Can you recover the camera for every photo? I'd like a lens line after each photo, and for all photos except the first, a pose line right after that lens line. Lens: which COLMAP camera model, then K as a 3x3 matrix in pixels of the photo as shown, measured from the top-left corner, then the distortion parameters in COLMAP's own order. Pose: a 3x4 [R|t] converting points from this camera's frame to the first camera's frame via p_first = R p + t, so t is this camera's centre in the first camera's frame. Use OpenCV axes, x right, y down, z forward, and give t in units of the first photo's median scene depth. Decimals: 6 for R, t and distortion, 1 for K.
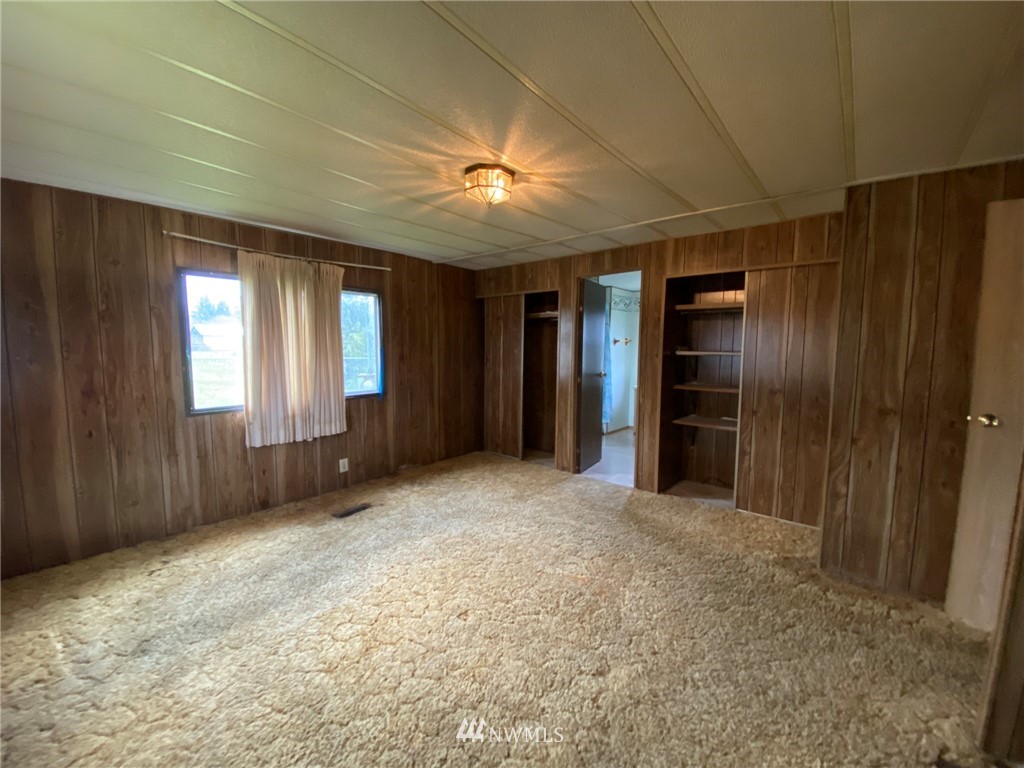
lens RADIAL K [[408.6, 0, 512.0], [0, 408.6, 384.0], [0, 0, 1]] dist [0.045521, -0.036514]
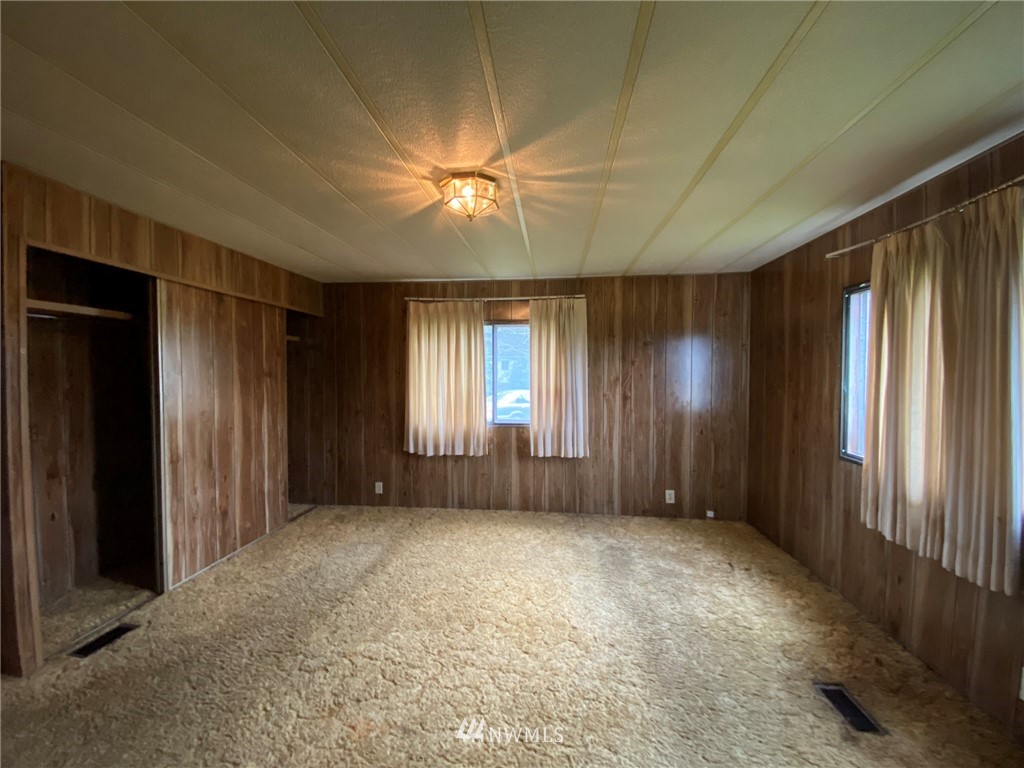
lens RADIAL K [[413.1, 0, 509.9], [0, 413.1, 381.5], [0, 0, 1]] dist [0.020560, -0.020390]
pose [[-0.840124, 0.007006, -0.542349, 0.229278], [-0.059980, 0.992584, 0.105735, -0.115607], [0.539067, 0.121361, -0.833473, 1.166476]]
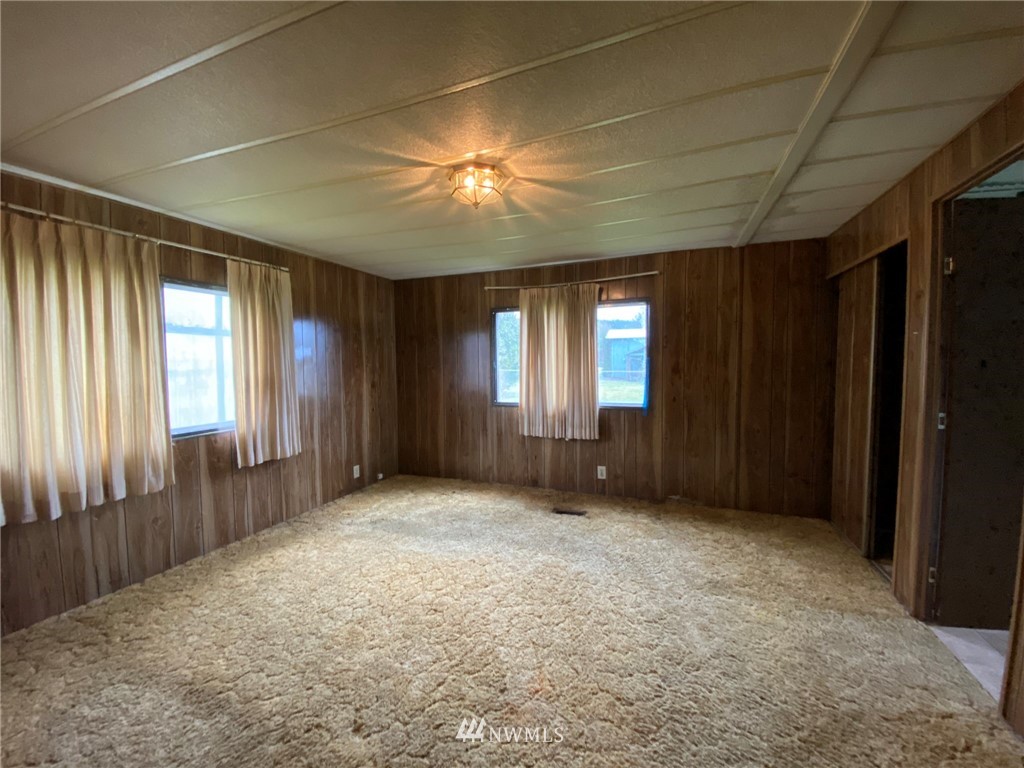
lens RADIAL K [[413.1, 0, 509.9], [0, 413.1, 381.5], [0, 0, 1]] dist [0.020560, -0.020390]
pose [[0.318824, 0.034342, -0.947192, 0.569383], [-0.079137, 0.996818, 0.009504, -0.025735], [0.944504, 0.071928, 0.320527, 0.502424]]
